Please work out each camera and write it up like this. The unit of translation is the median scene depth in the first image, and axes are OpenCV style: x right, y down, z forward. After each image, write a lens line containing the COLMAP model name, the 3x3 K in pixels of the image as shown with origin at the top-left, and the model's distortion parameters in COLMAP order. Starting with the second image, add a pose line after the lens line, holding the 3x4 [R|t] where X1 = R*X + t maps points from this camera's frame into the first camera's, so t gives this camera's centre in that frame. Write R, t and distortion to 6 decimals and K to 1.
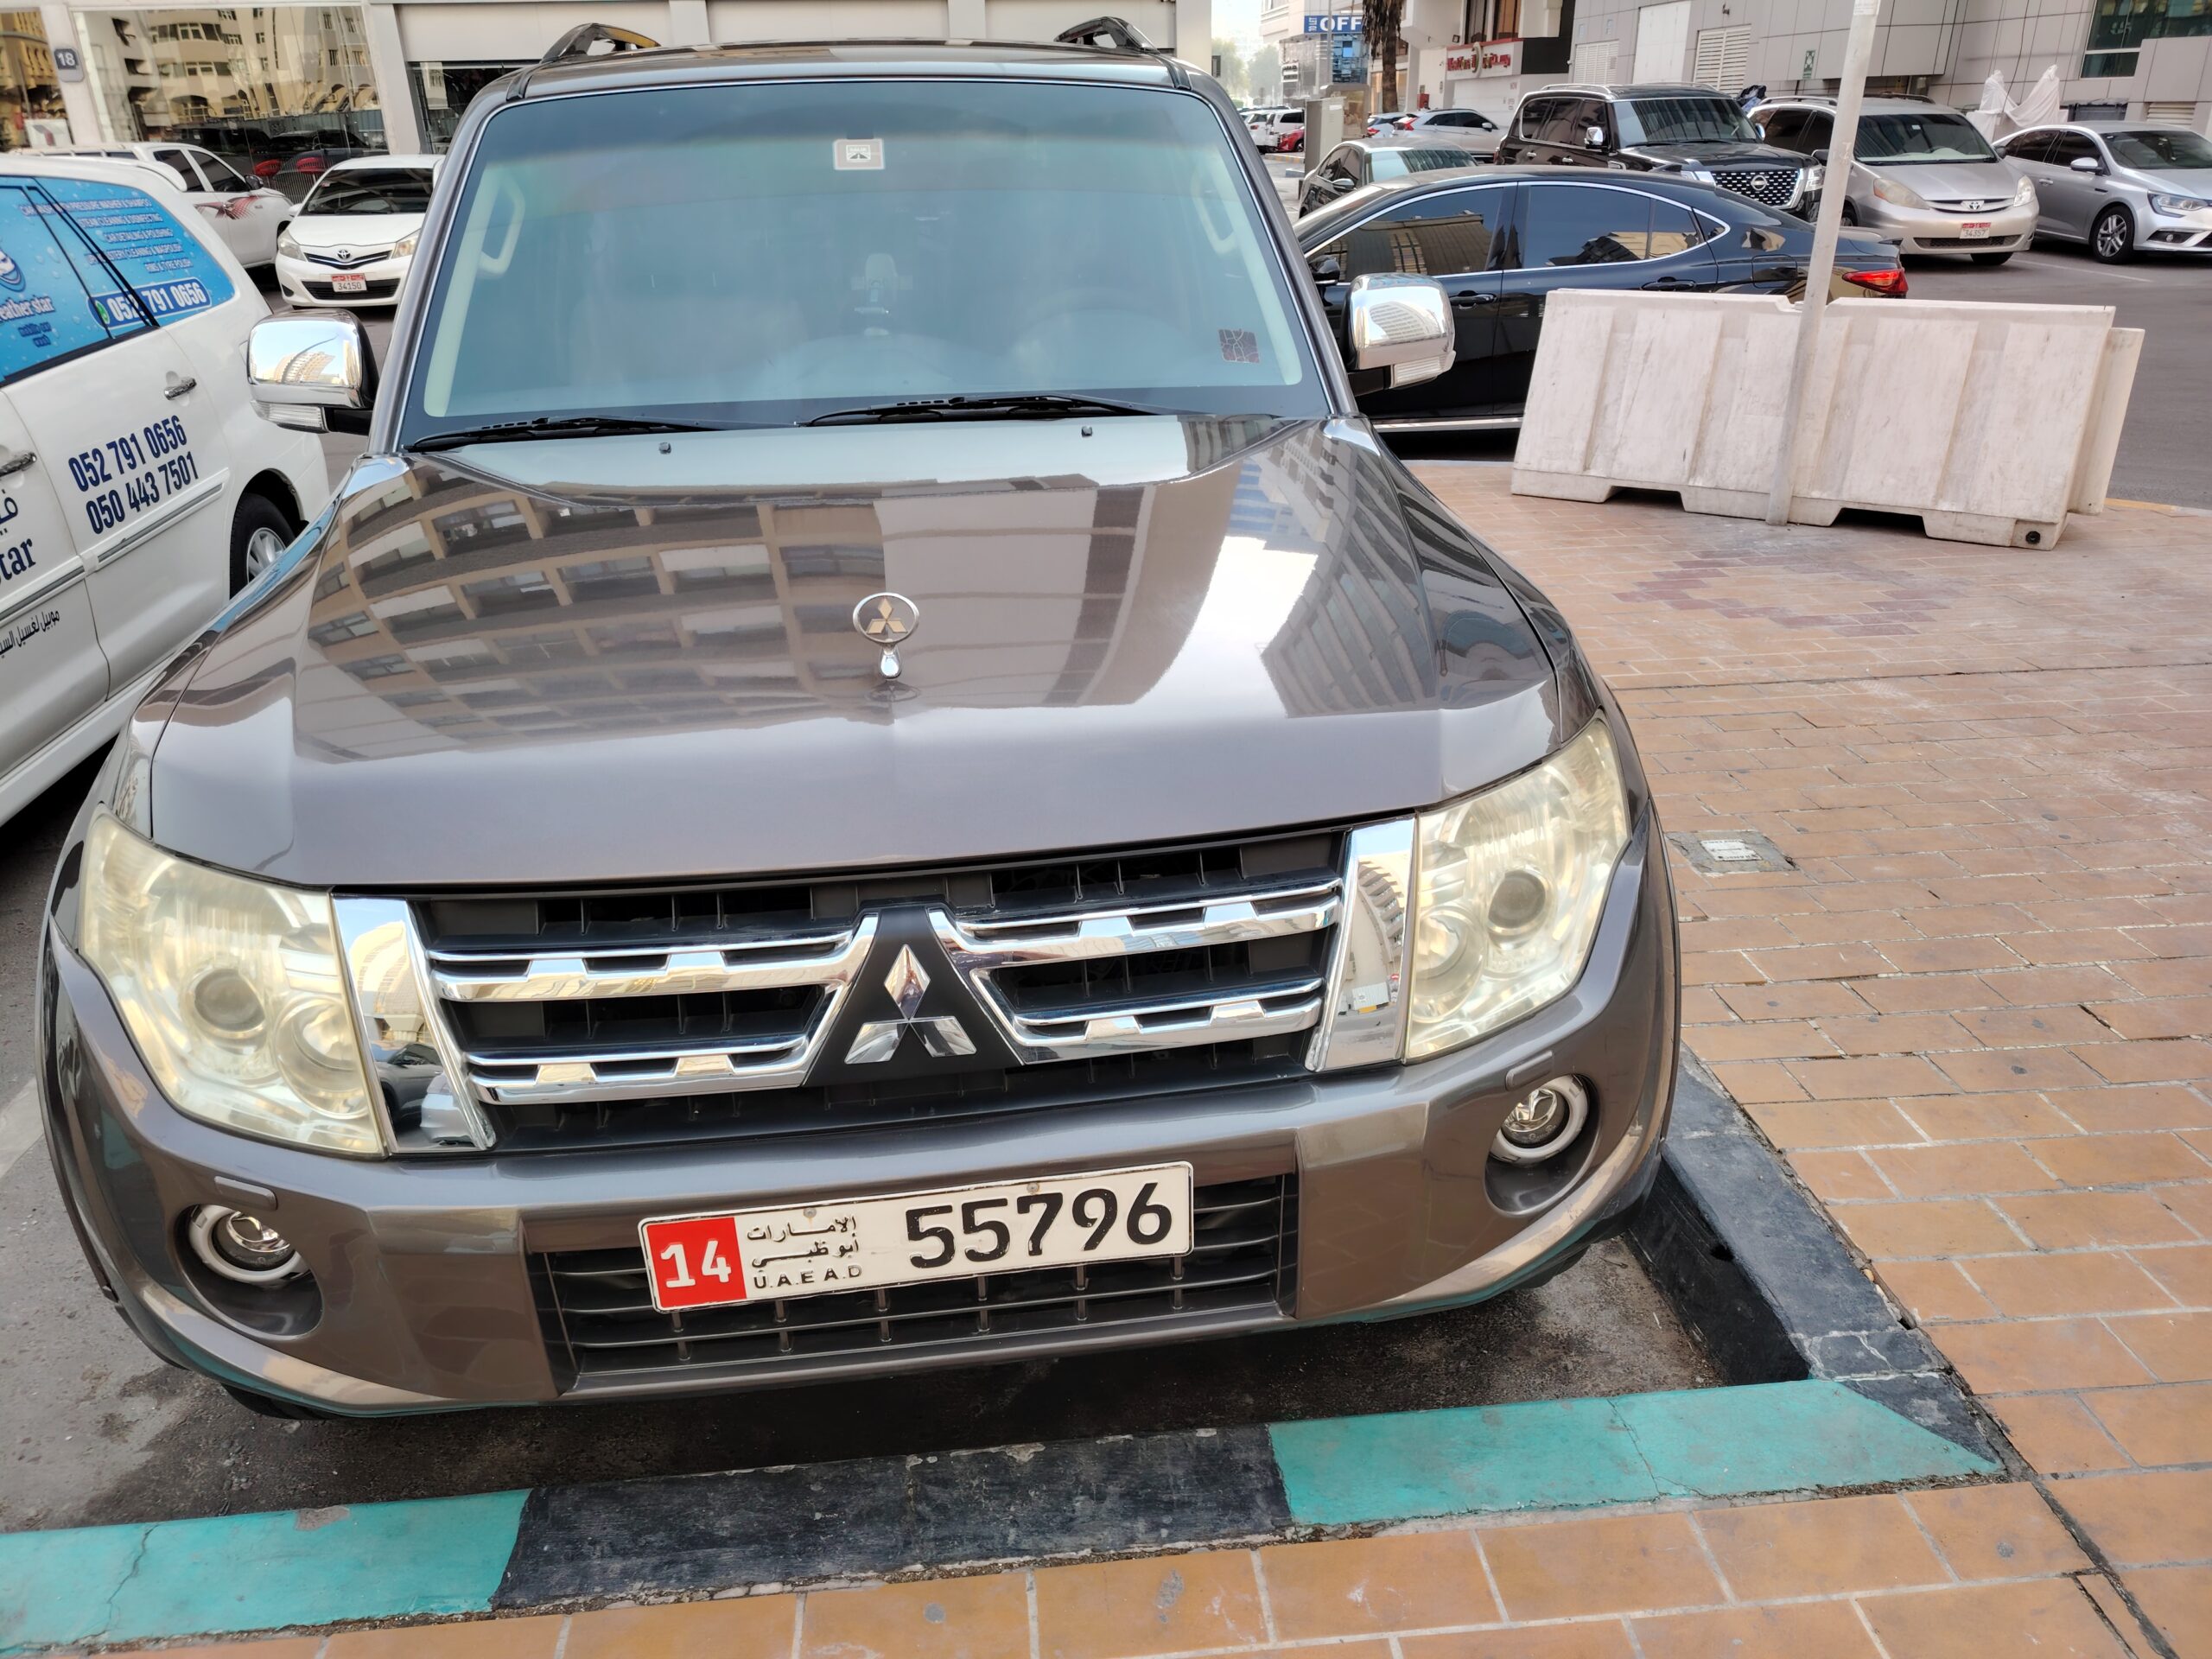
lens RADIAL K [[1541.0, 0, 1169.3], [0, 1541.0, 833.4], [0, 0, 1]] dist [0.054969, -0.058963]
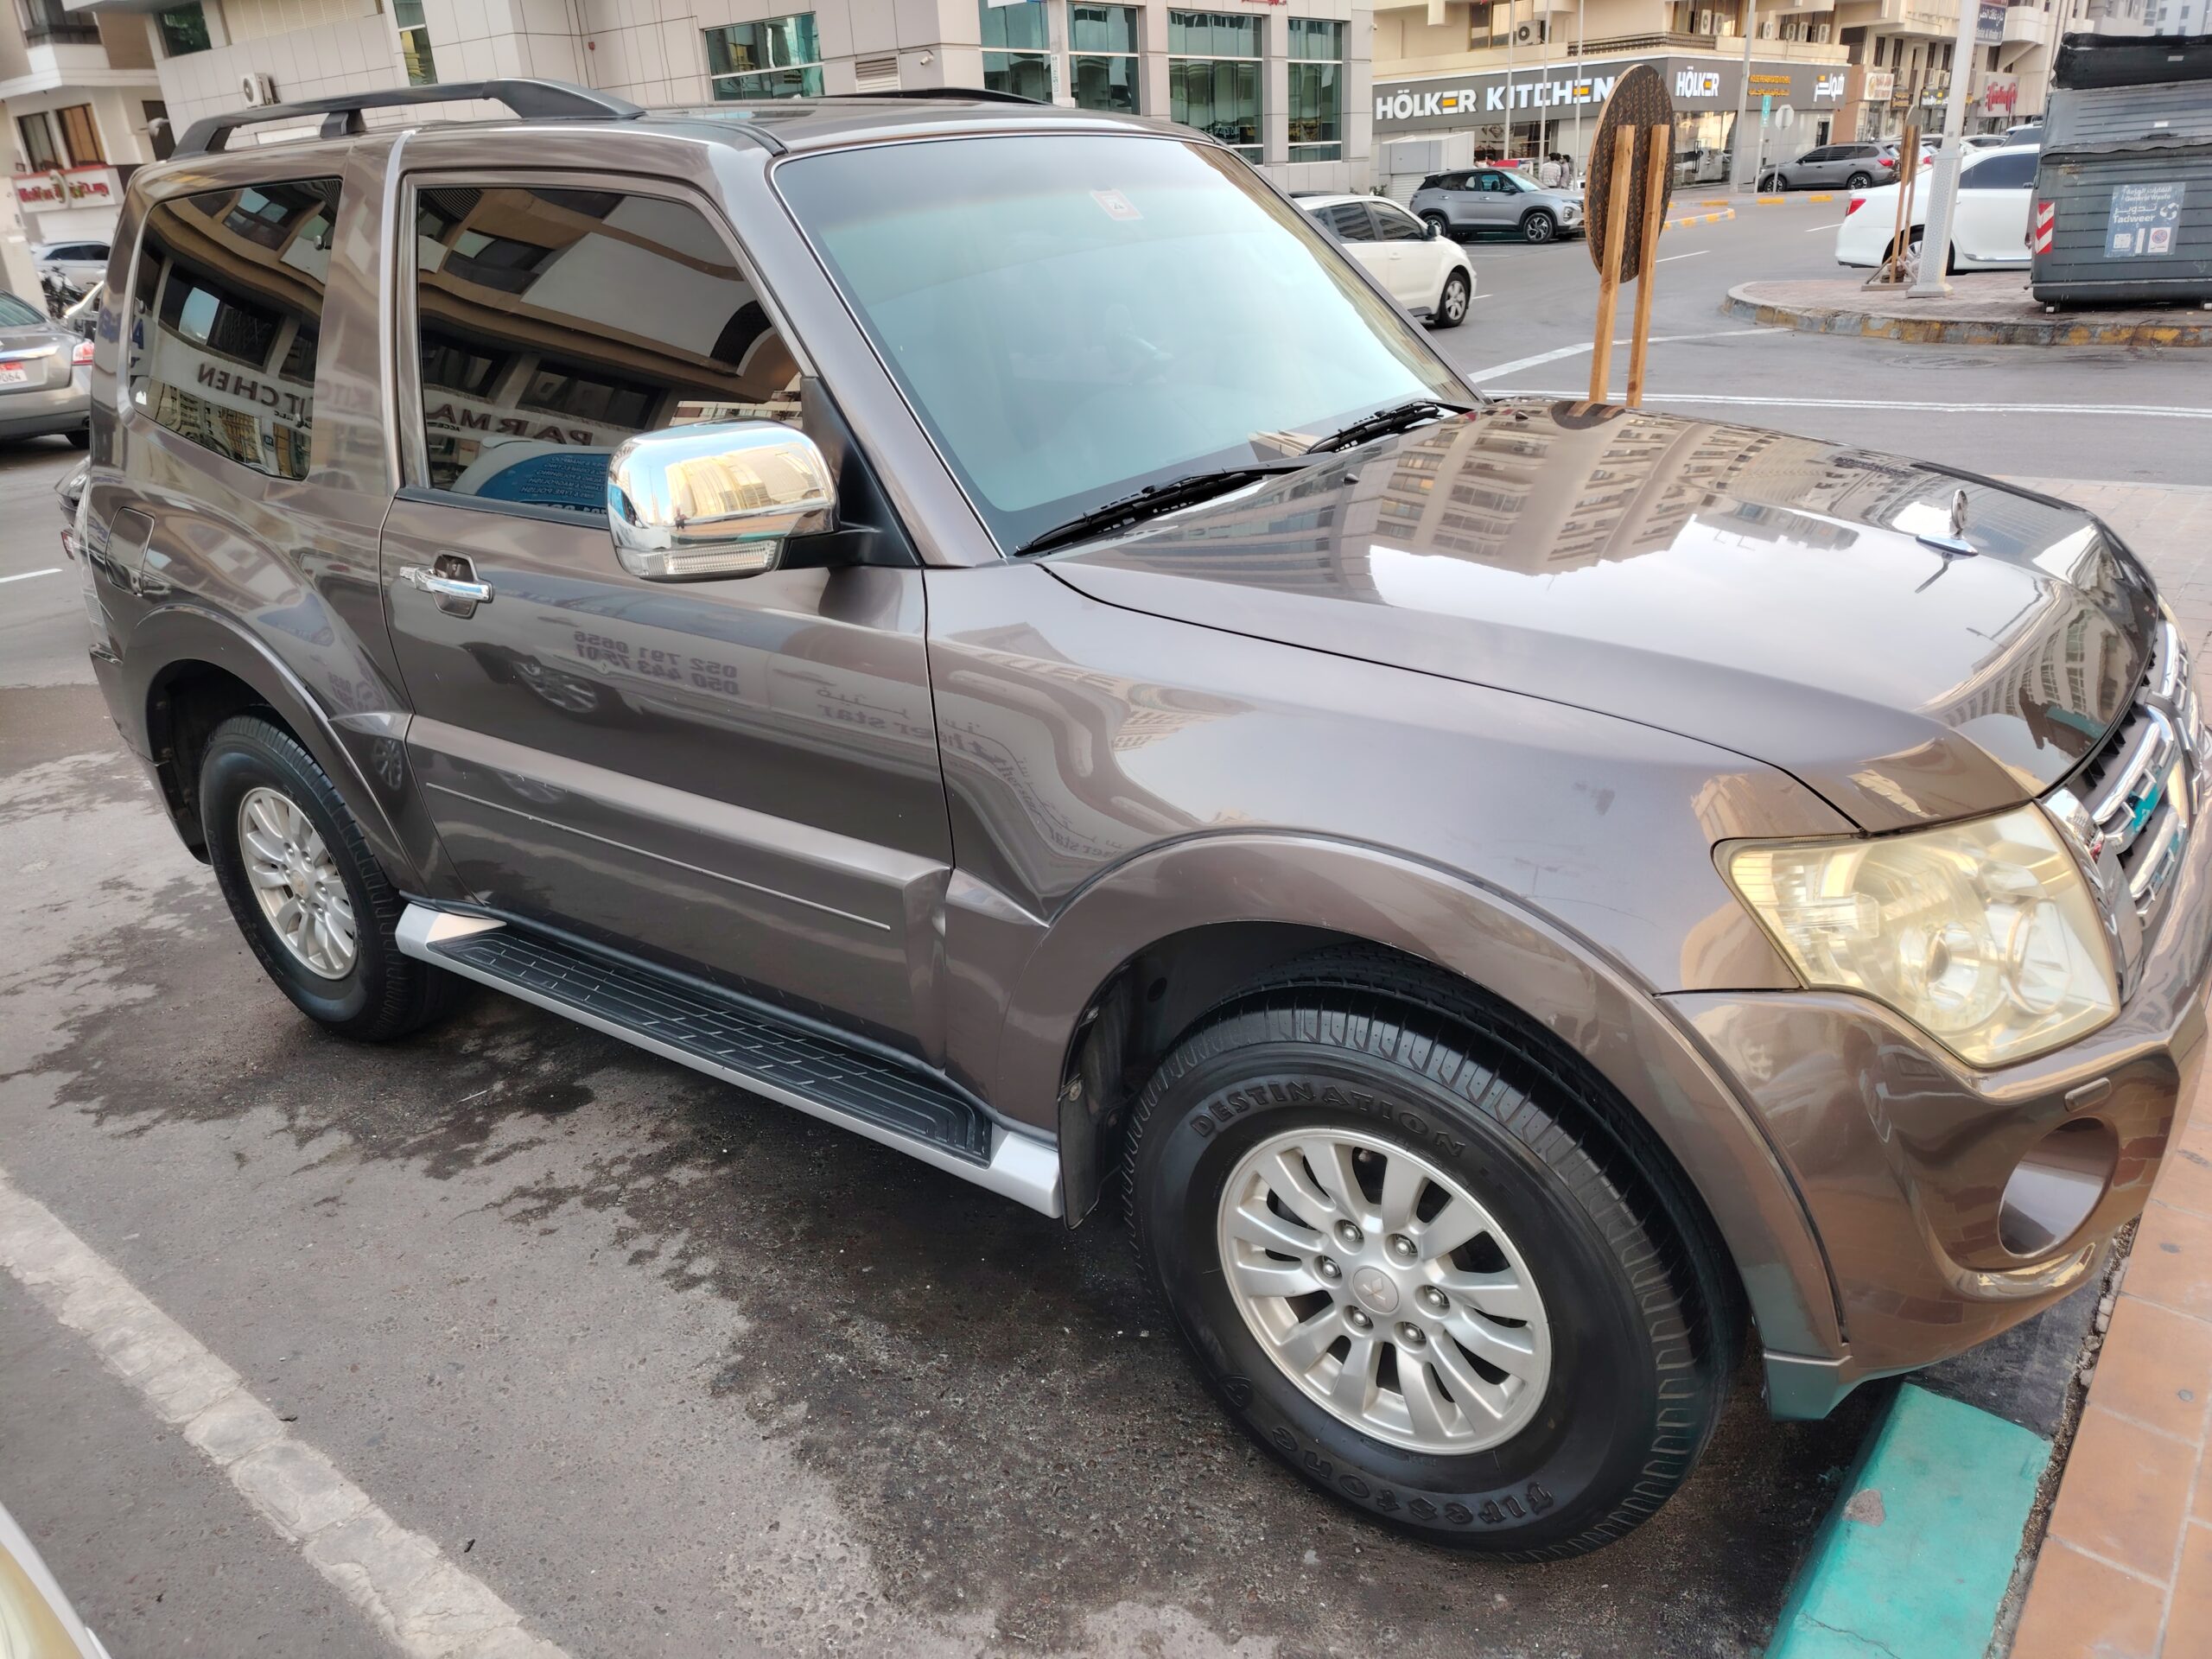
lens RADIAL K [[1521.0, 0, 1106.0], [0, 1521.0, 829.5], [0, 0, 1]] dist [0.060459, -0.056284]
pose [[0.689984, -0.293700, 0.661561, -1.624466], [0.337859, 0.938985, 0.064487, -0.218537], [-0.640135, 0.179019, 0.747114, 0.584938]]
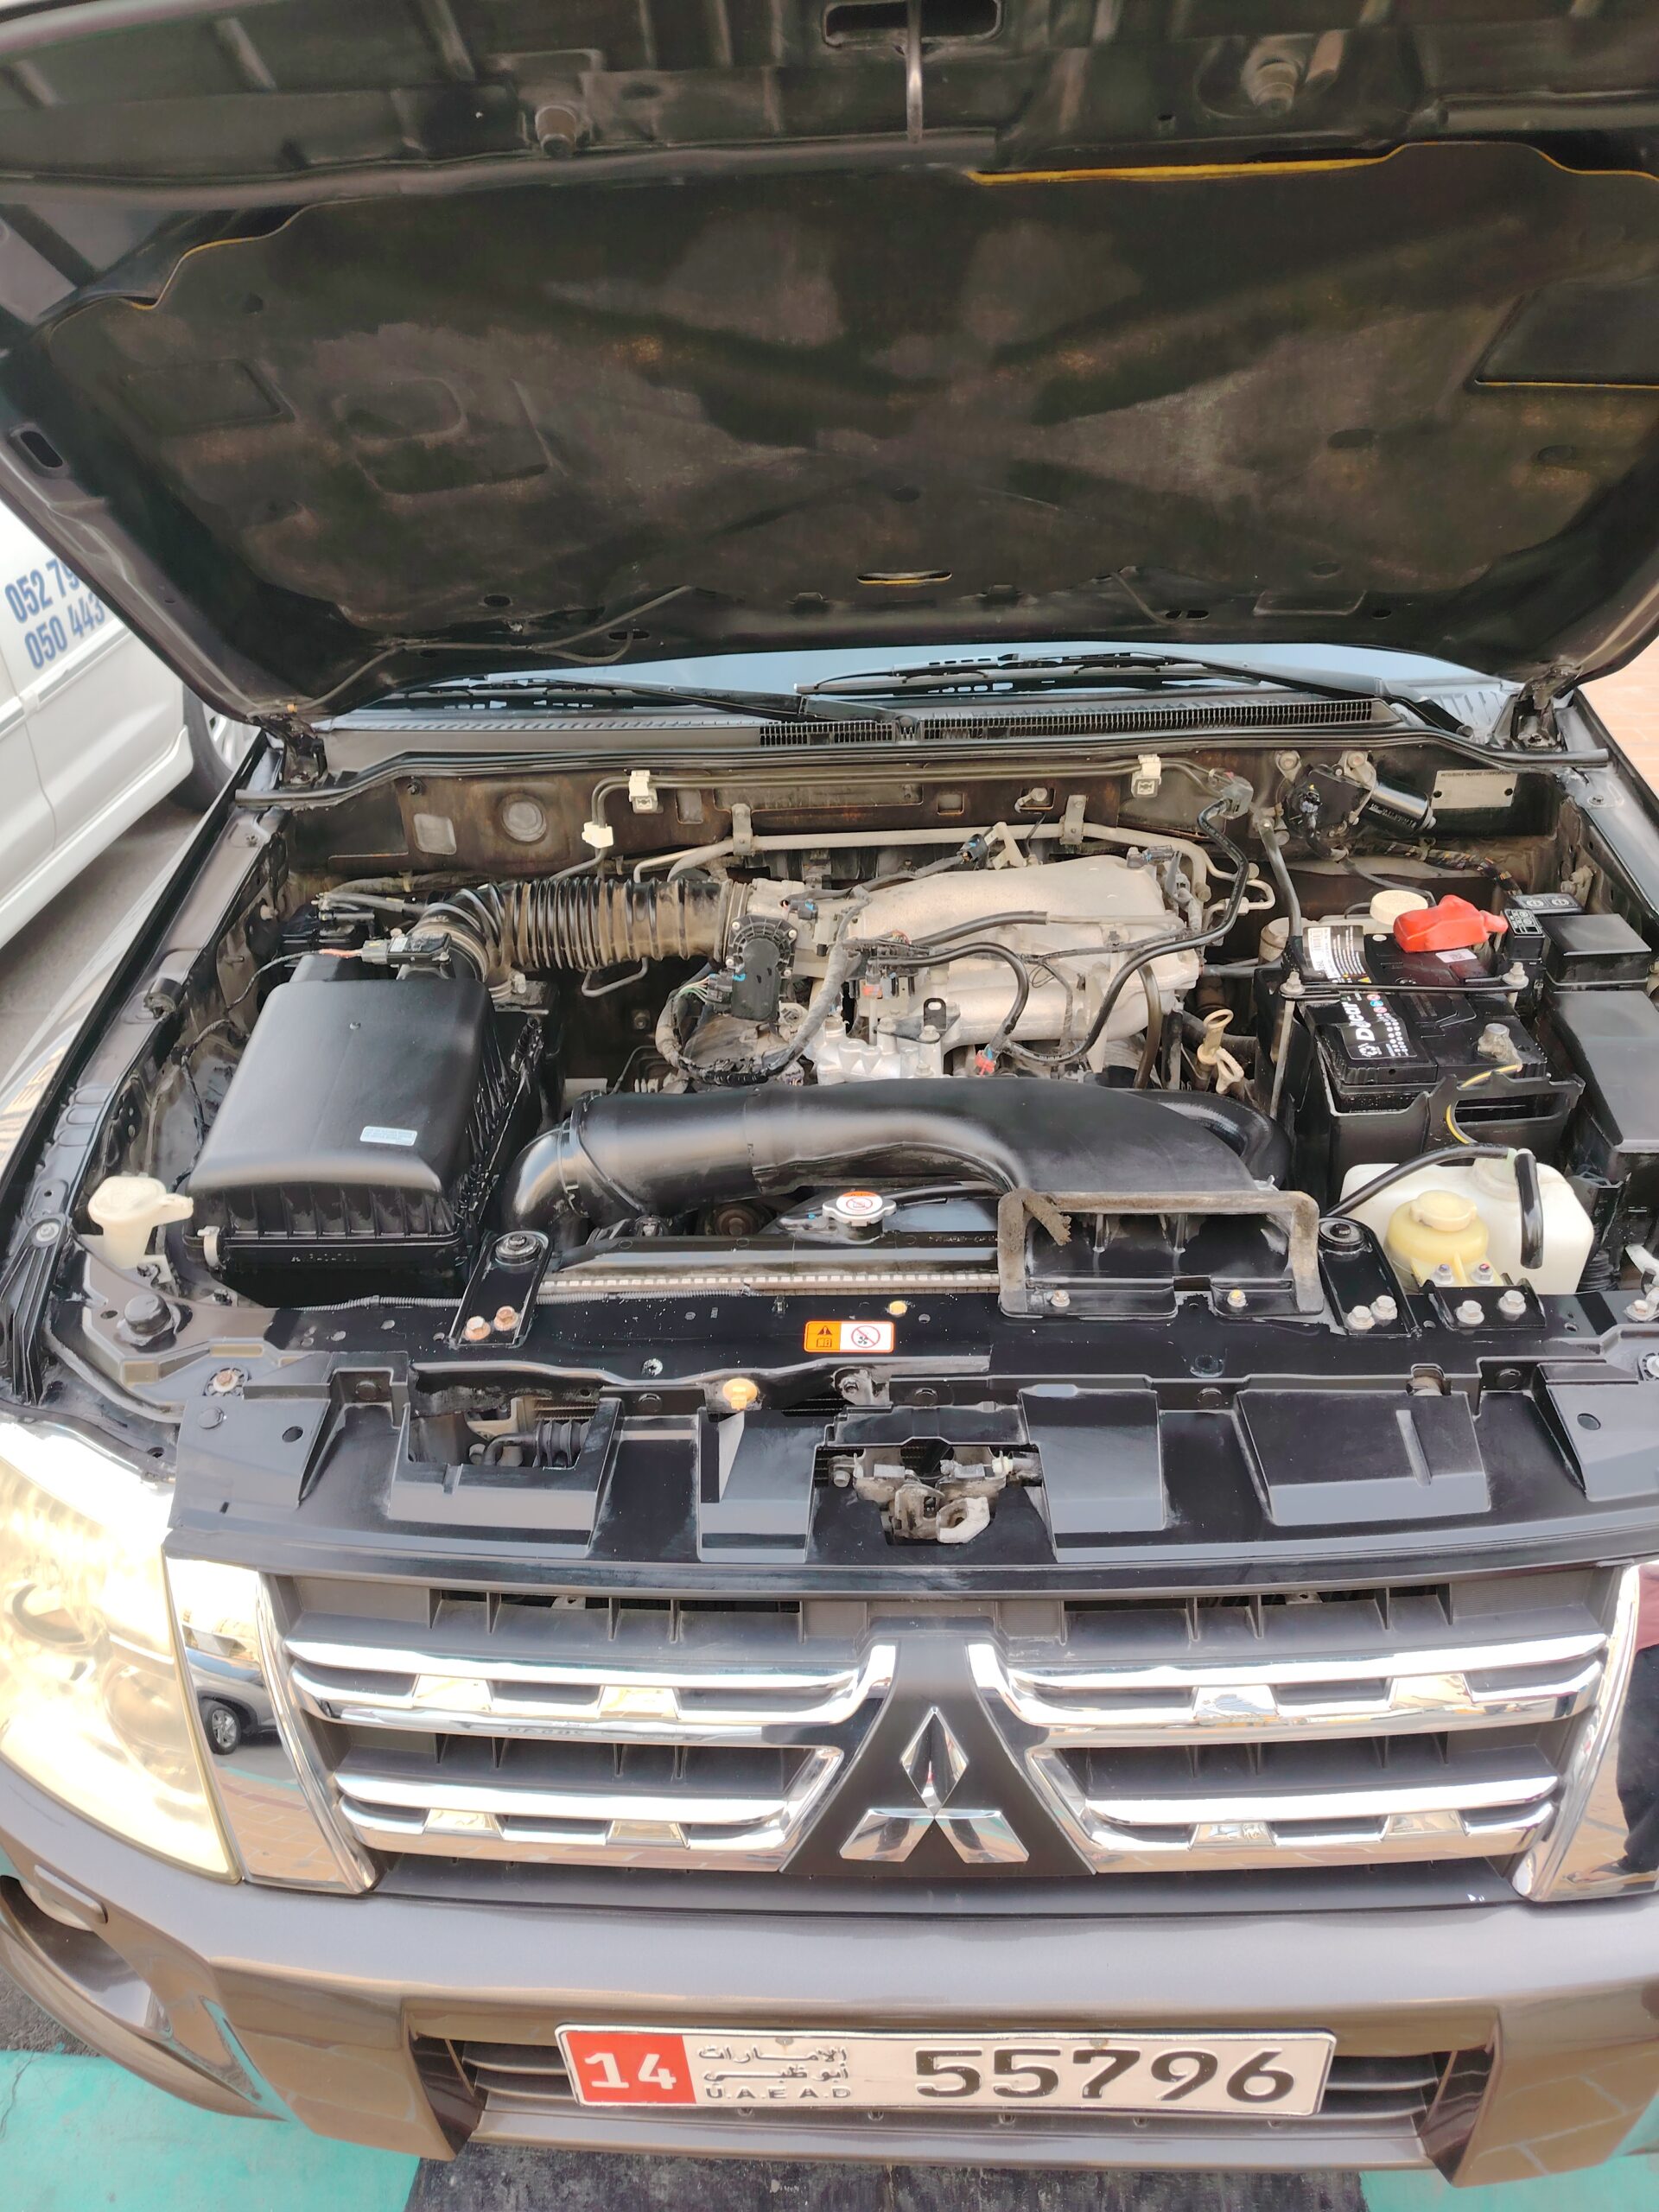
lens RADIAL K [[1521.0, 0, 879.0], [0, 1521.0, 1024.6], [0, 0, 1]] dist [0.060459, -0.056284]
pose [[0.987680, 0.061597, -0.143857, -0.111317], [-0.042343, 0.990176, 0.133259, -0.303605], [0.150652, -0.125526, 0.980585, 0.354661]]
